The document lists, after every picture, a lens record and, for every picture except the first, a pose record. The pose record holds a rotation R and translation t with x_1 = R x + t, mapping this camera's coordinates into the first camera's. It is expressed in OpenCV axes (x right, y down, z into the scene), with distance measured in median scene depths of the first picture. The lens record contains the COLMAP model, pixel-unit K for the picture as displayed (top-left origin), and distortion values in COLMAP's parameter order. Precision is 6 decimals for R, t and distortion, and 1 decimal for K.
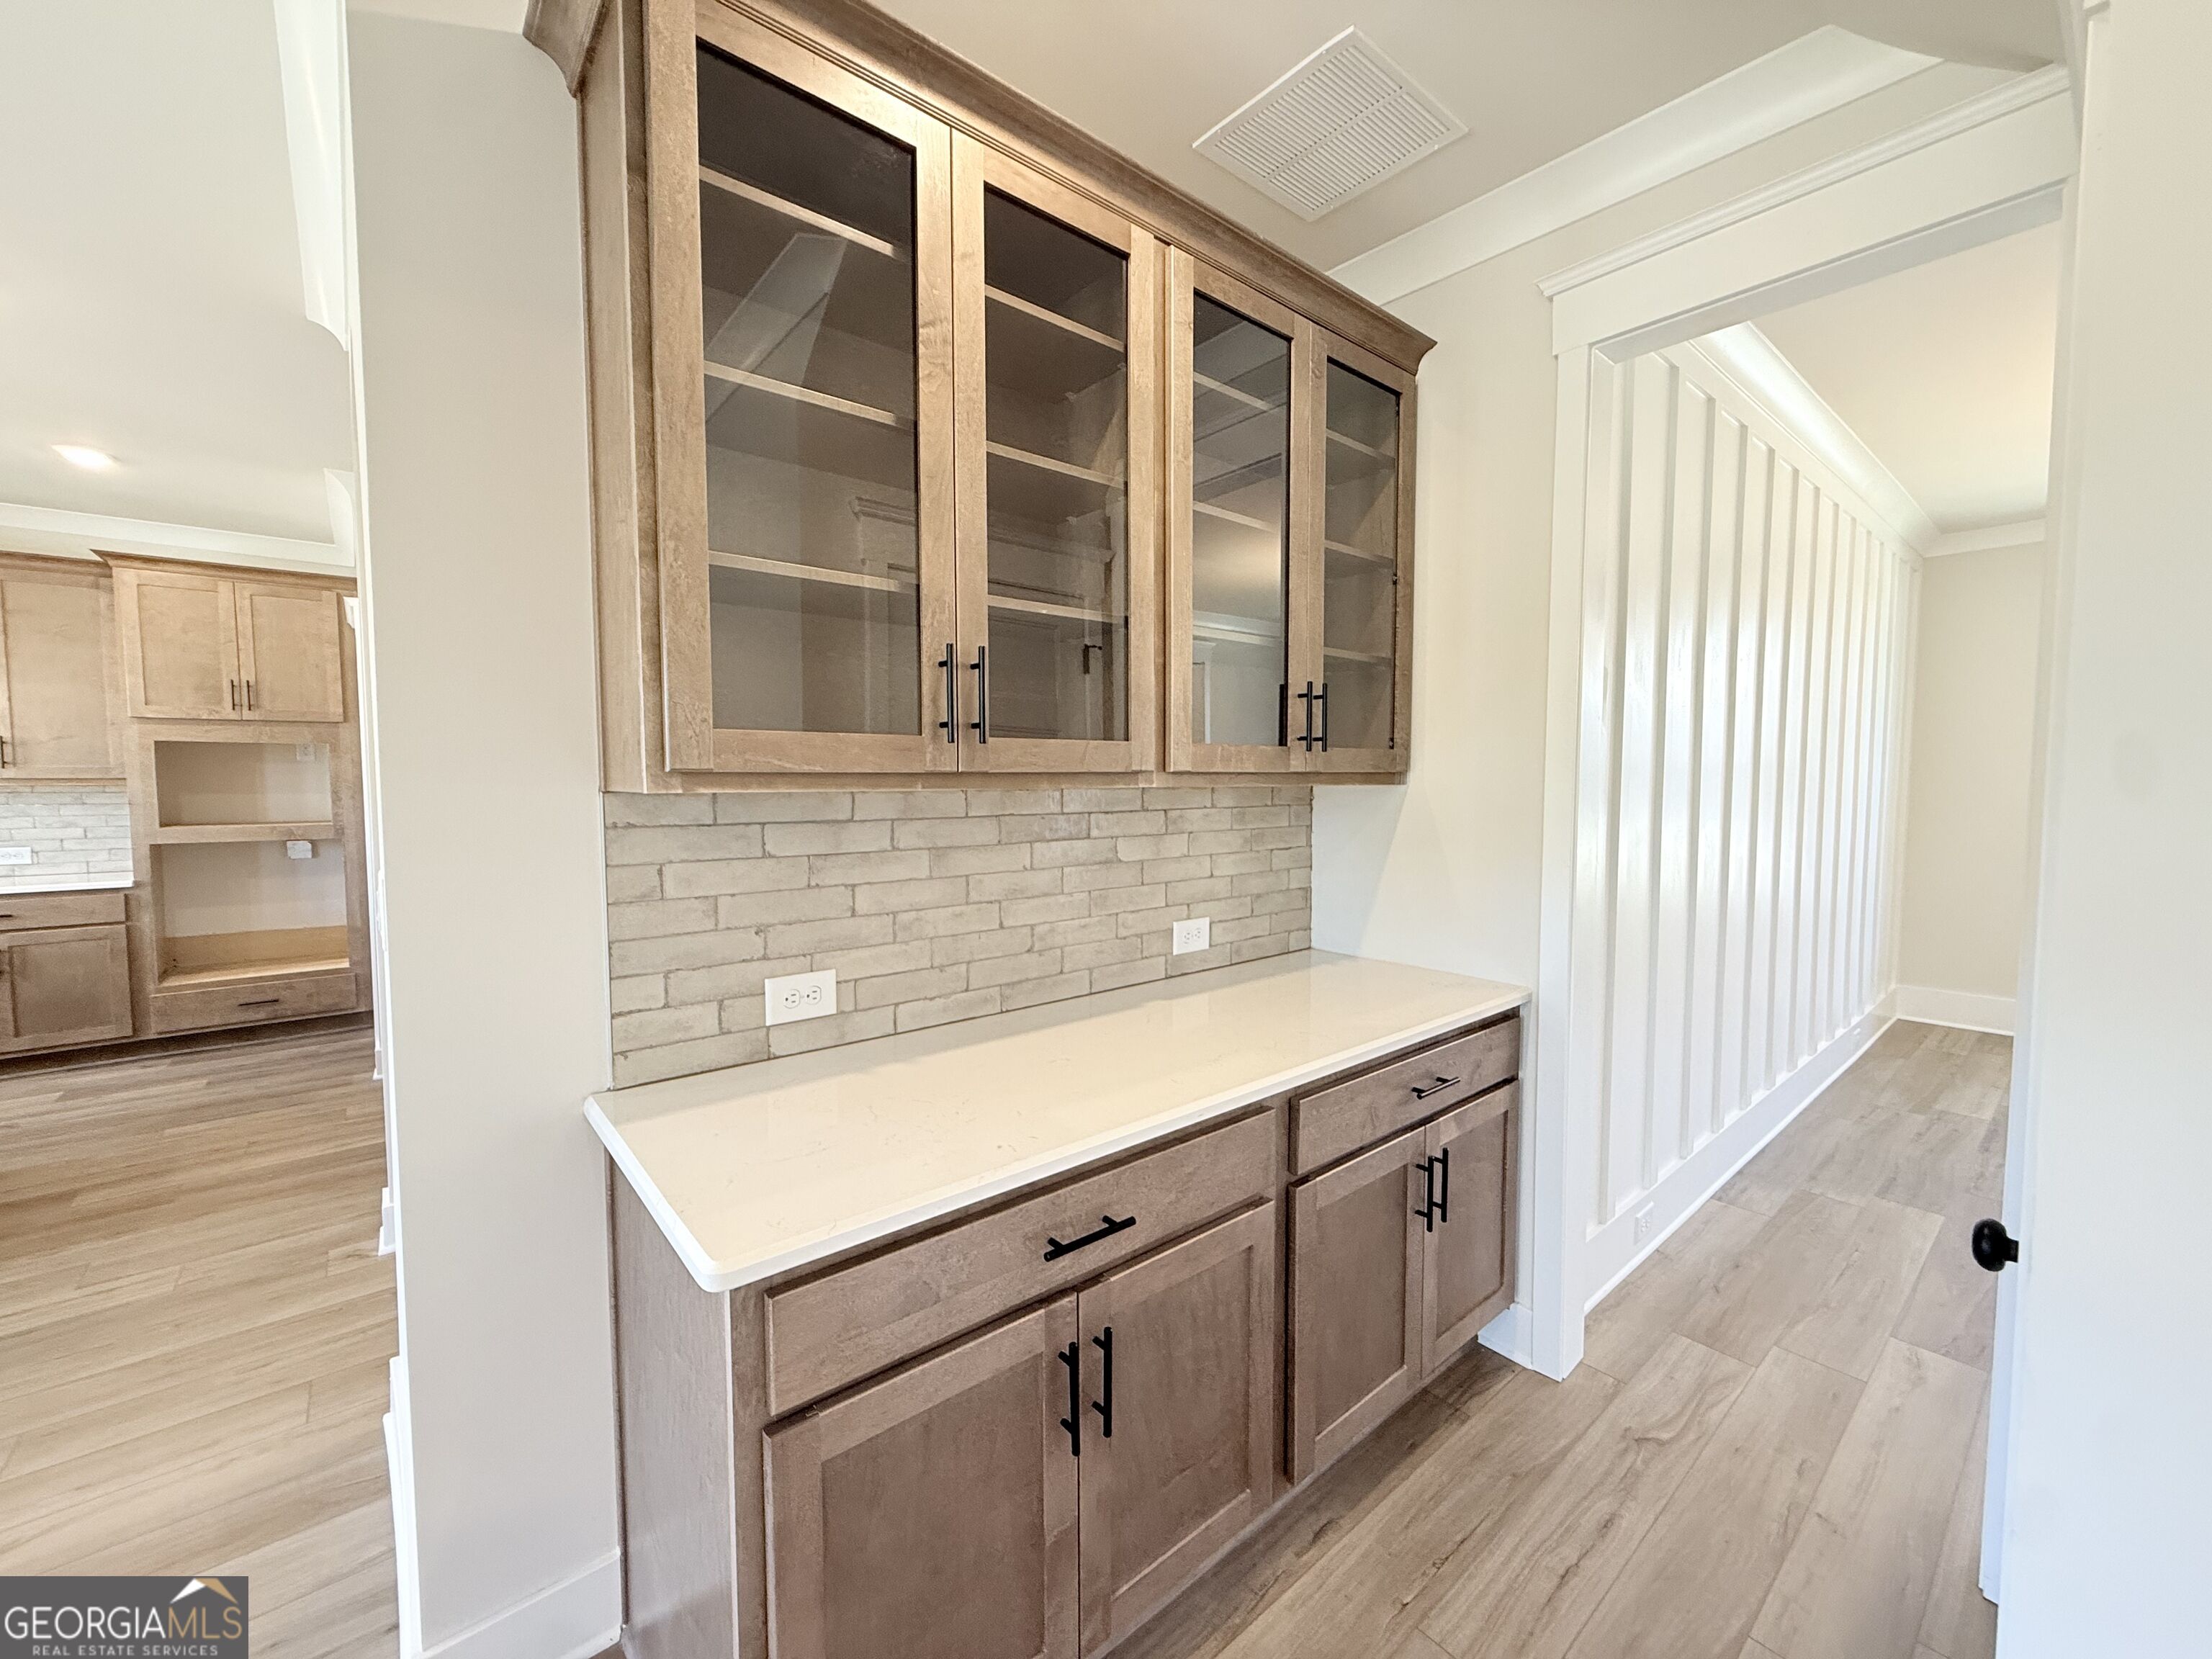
lens RADIAL K [[879.1, 0, 1102.6], [0, 879.1, 828.4], [0, 0, 1]] dist [-0.000693, -0.000069]
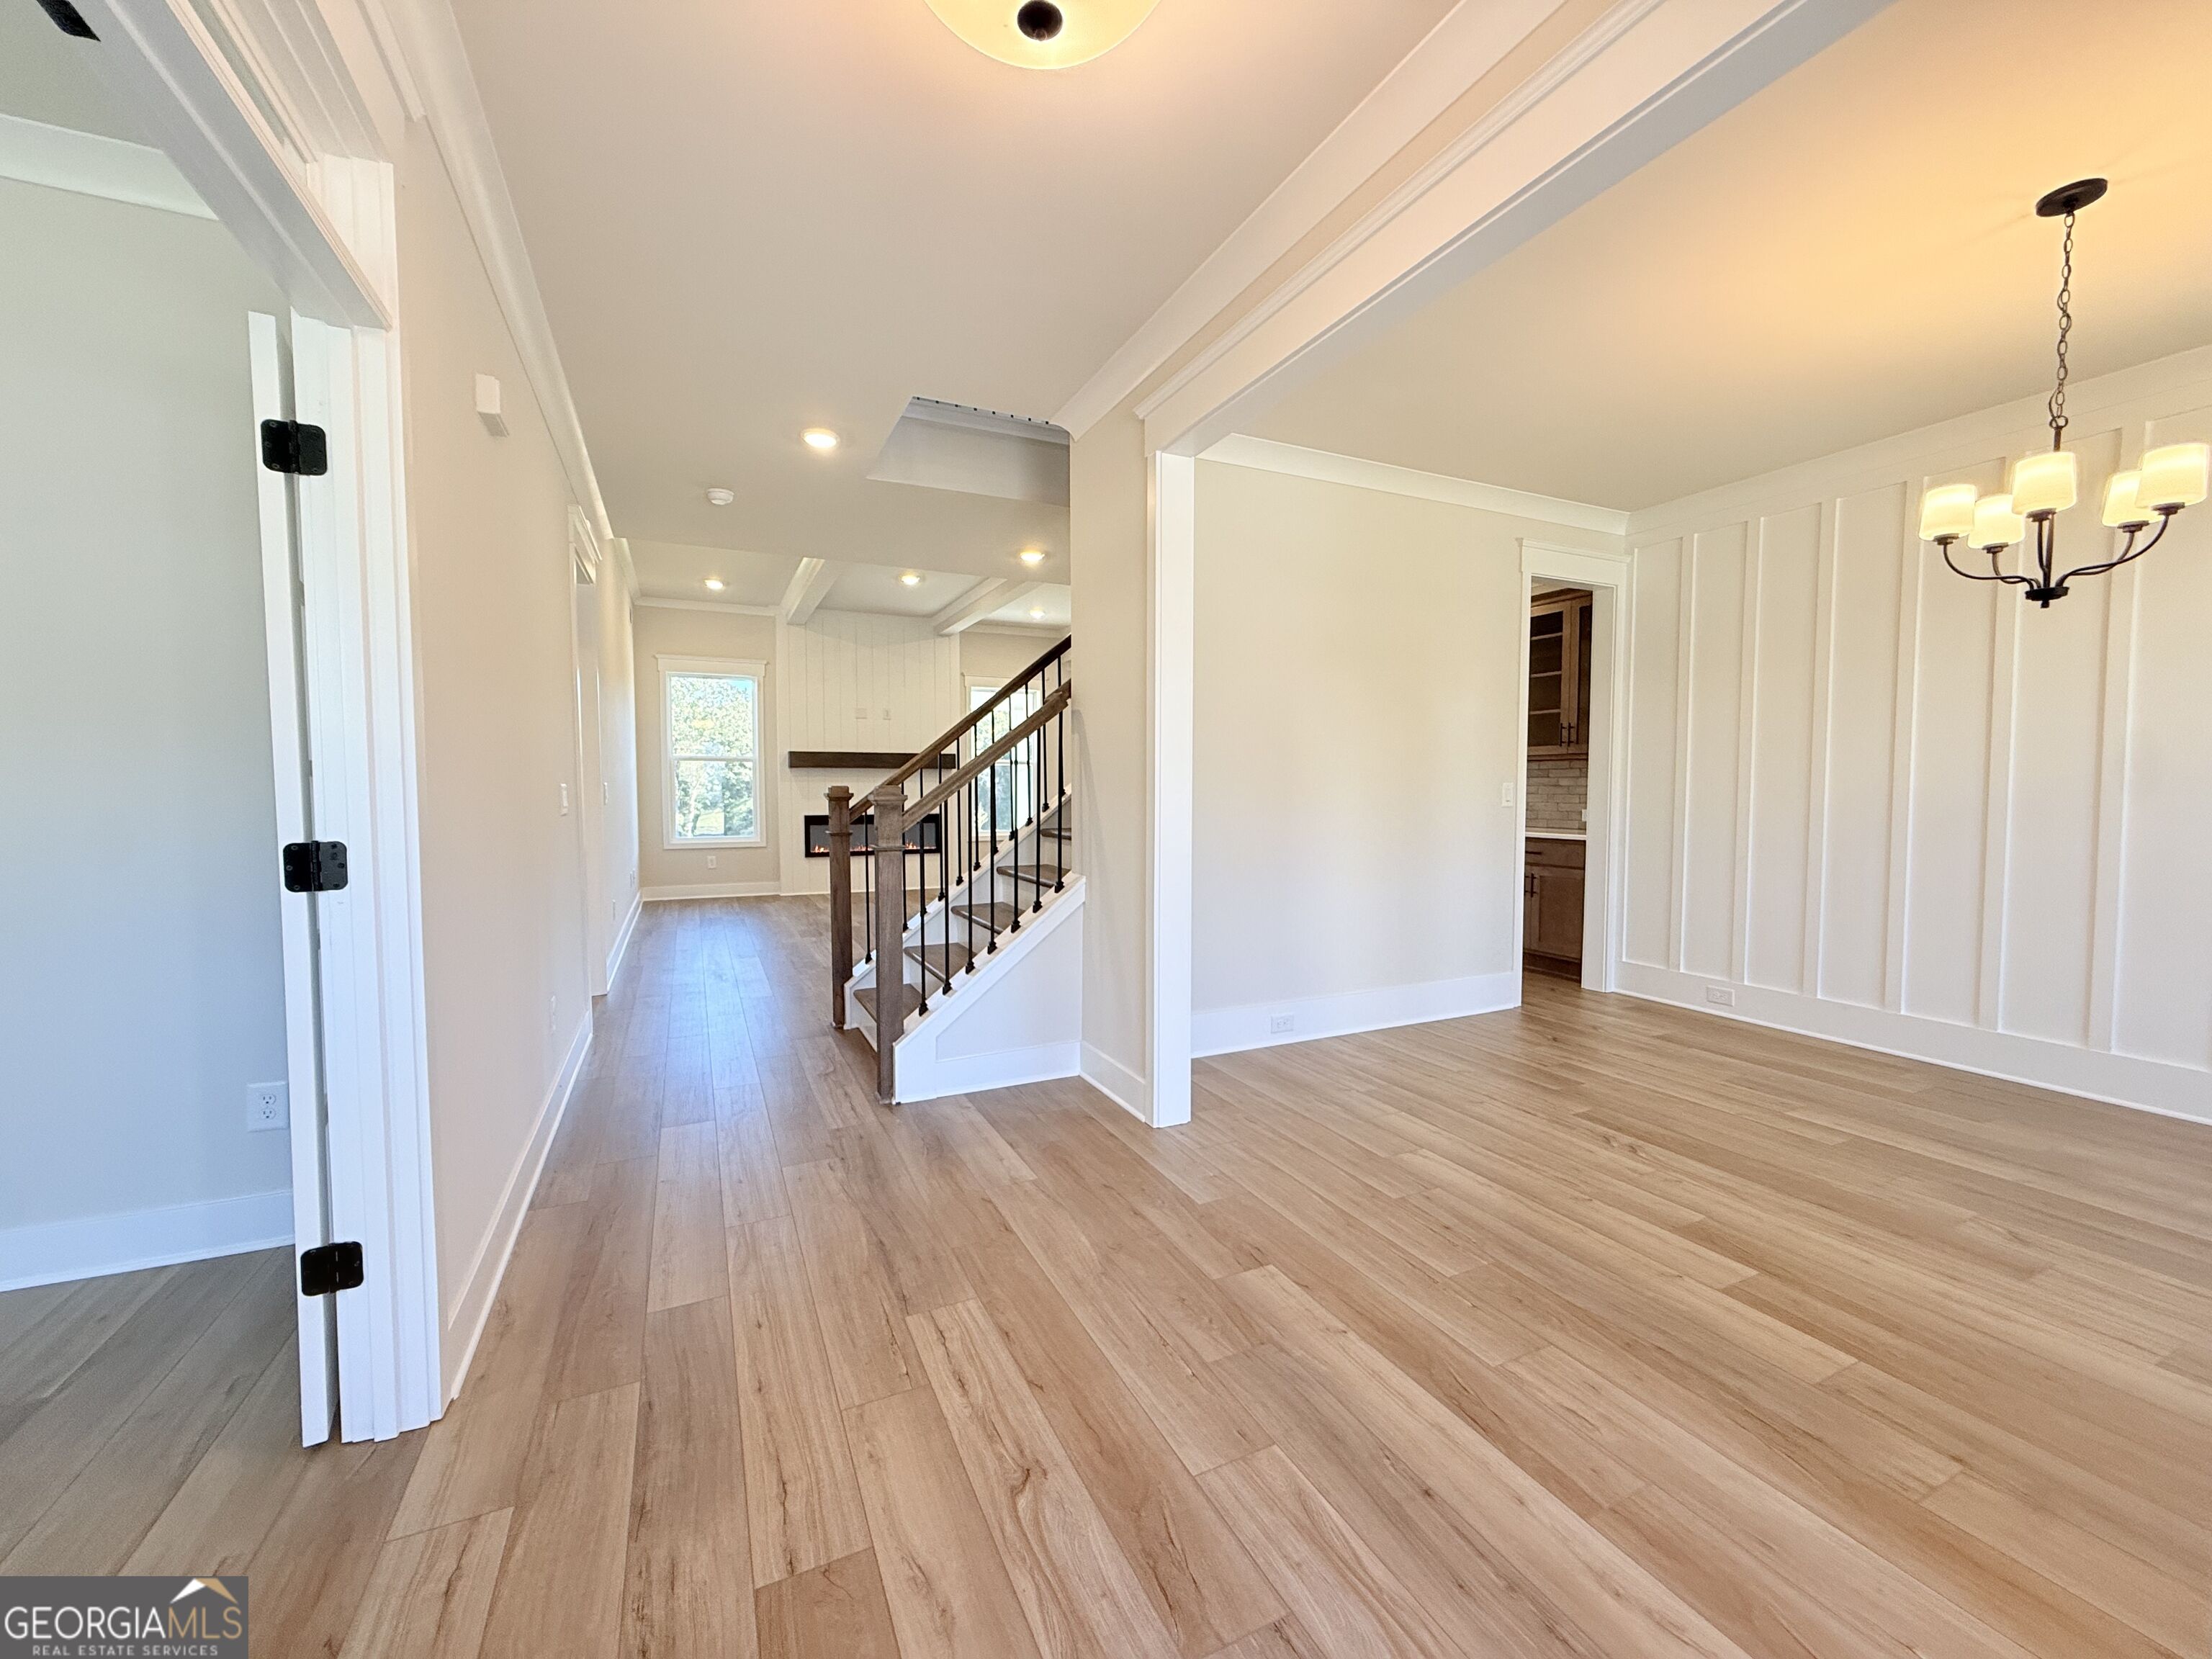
lens RADIAL K [[879.1, 0, 1106.7], [0, 879.1, 823.6], [0, 0, 1]] dist [-0.000693, -0.000069]
pose [[-0.246398, 0.043468, -0.968193, 1.640181], [-0.057022, 0.996613, 0.059256, 0.038726], [0.967490, 0.069809, -0.243085, 0.120238]]
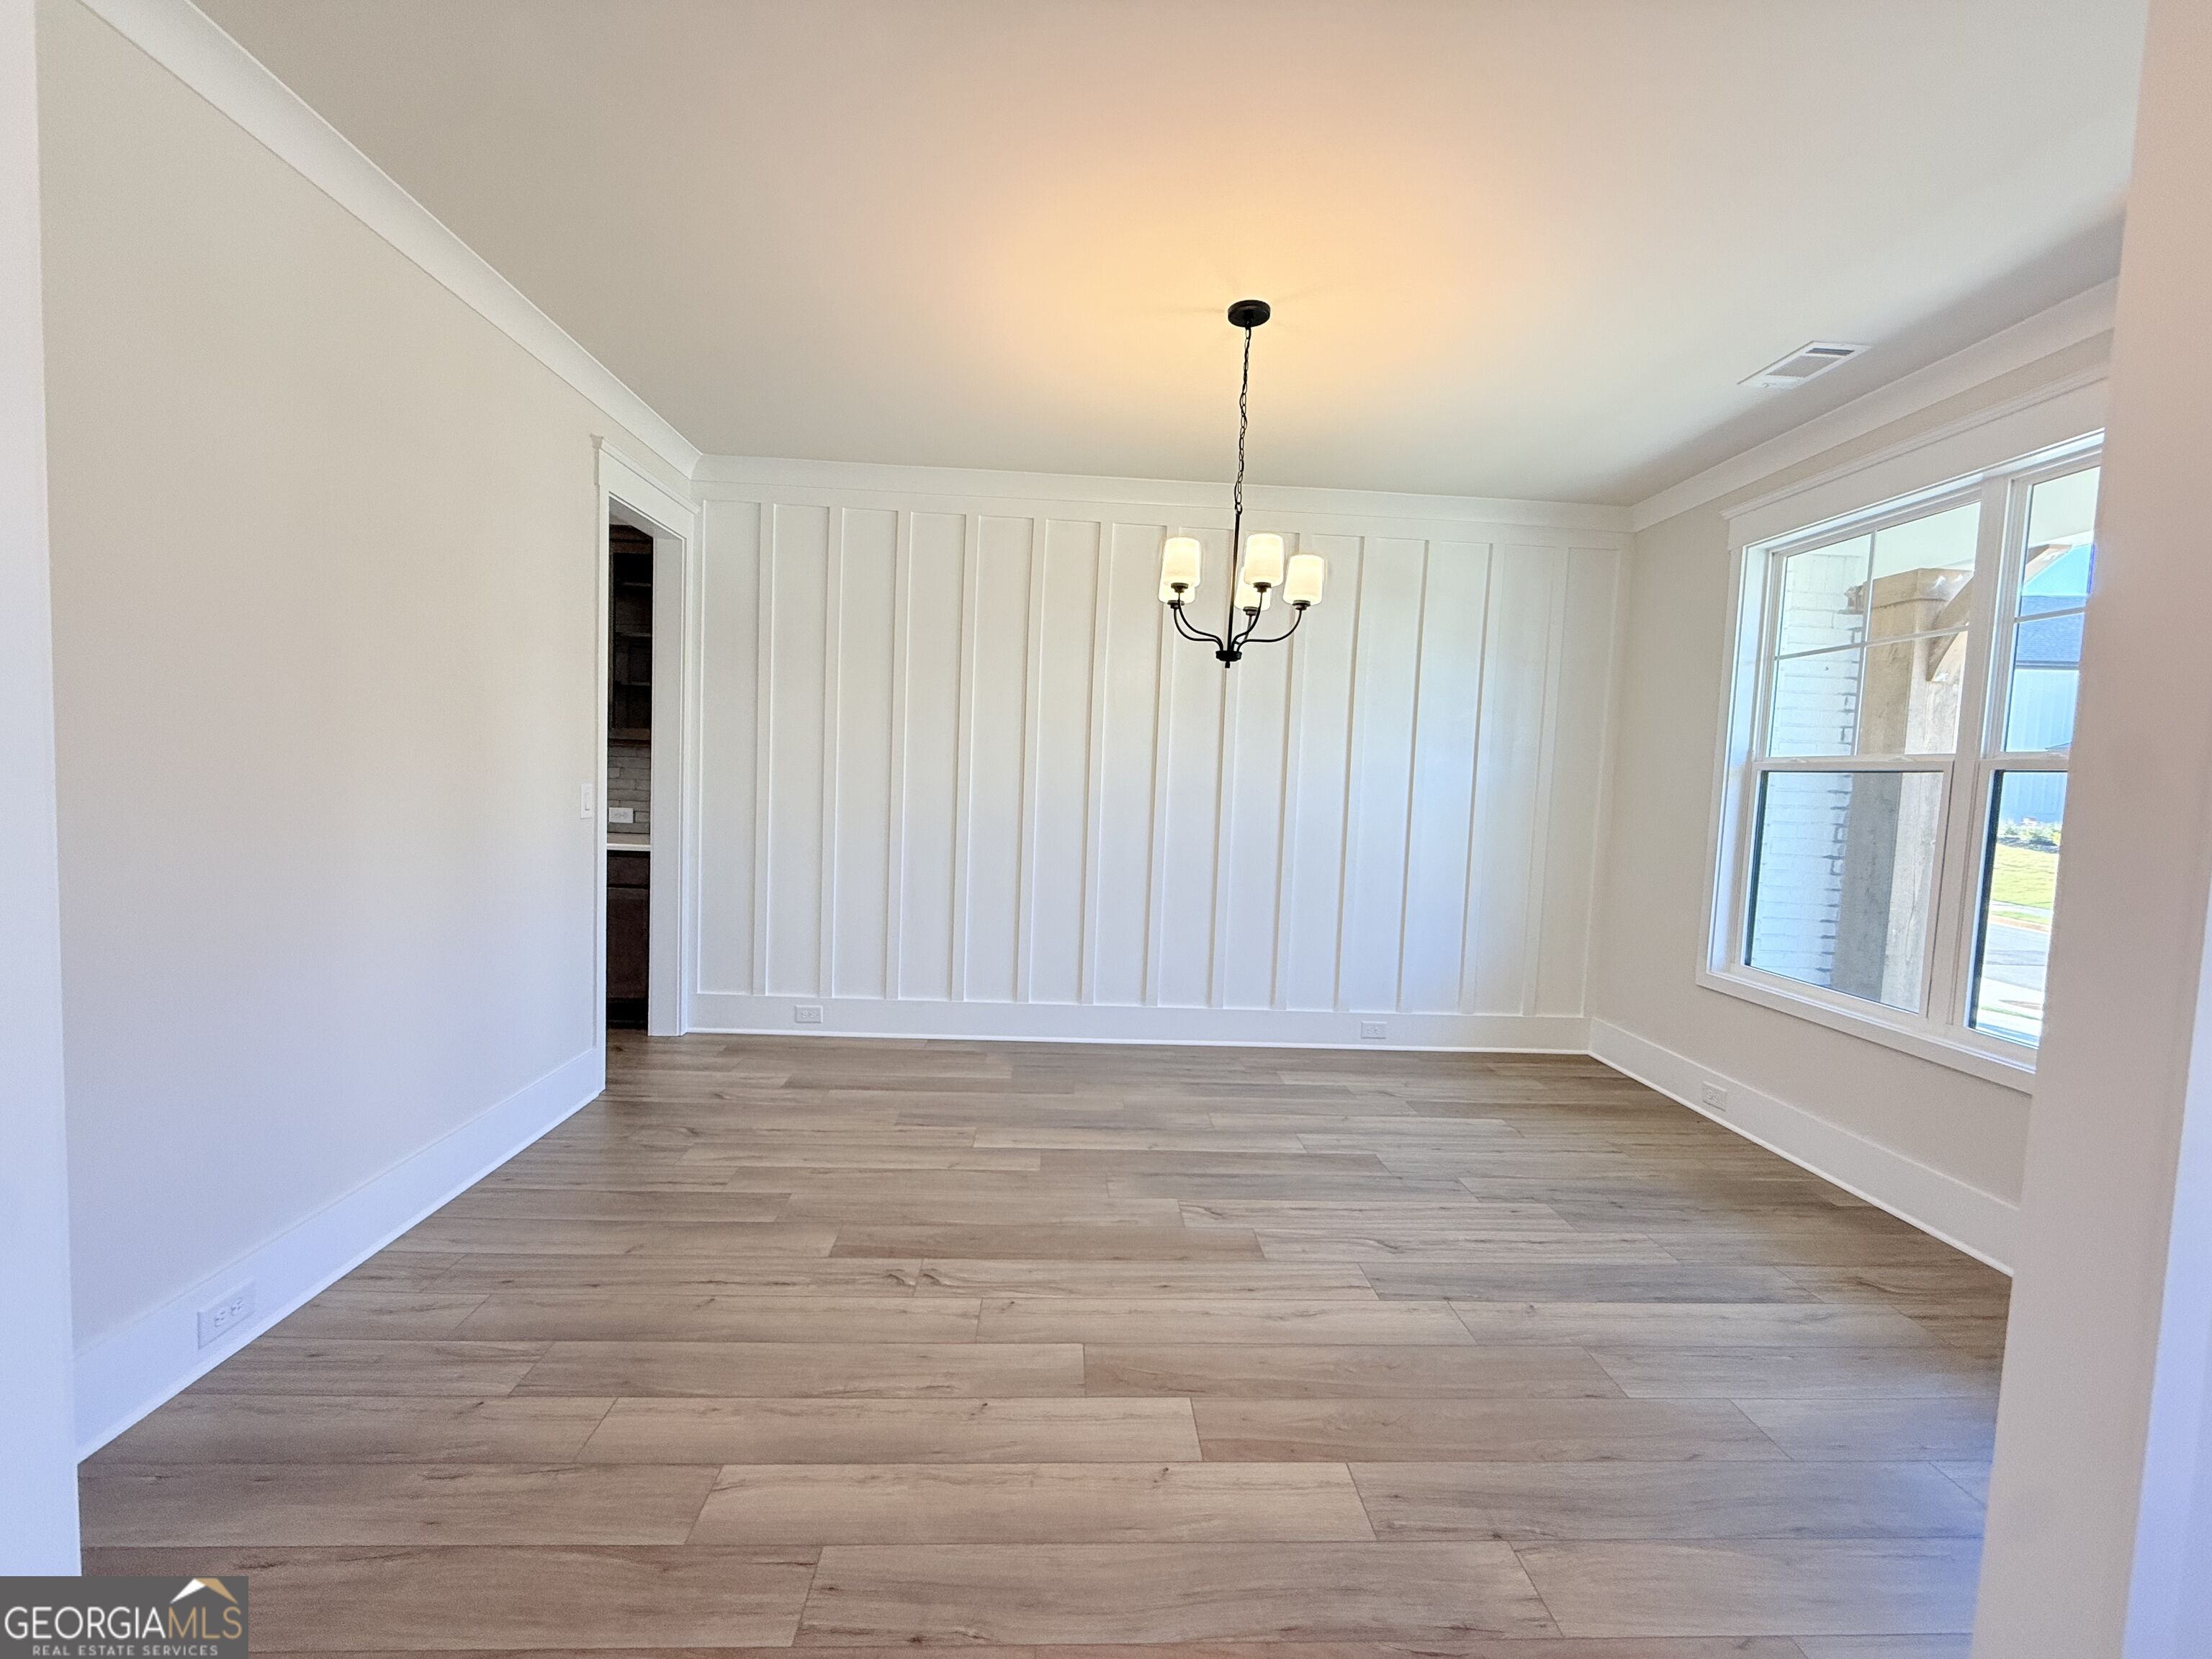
lens RADIAL K [[879.1, 0, 1095.1], [0, 879.1, 821.6], [0, 0, 1]] dist [-0.000693, -0.000069]
pose [[0.796469, 0.067299, -0.600923, 1.262822], [-0.076971, 0.996987, 0.009637, 0.015074], [0.599761, 0.038579, 0.799249, -0.017716]]
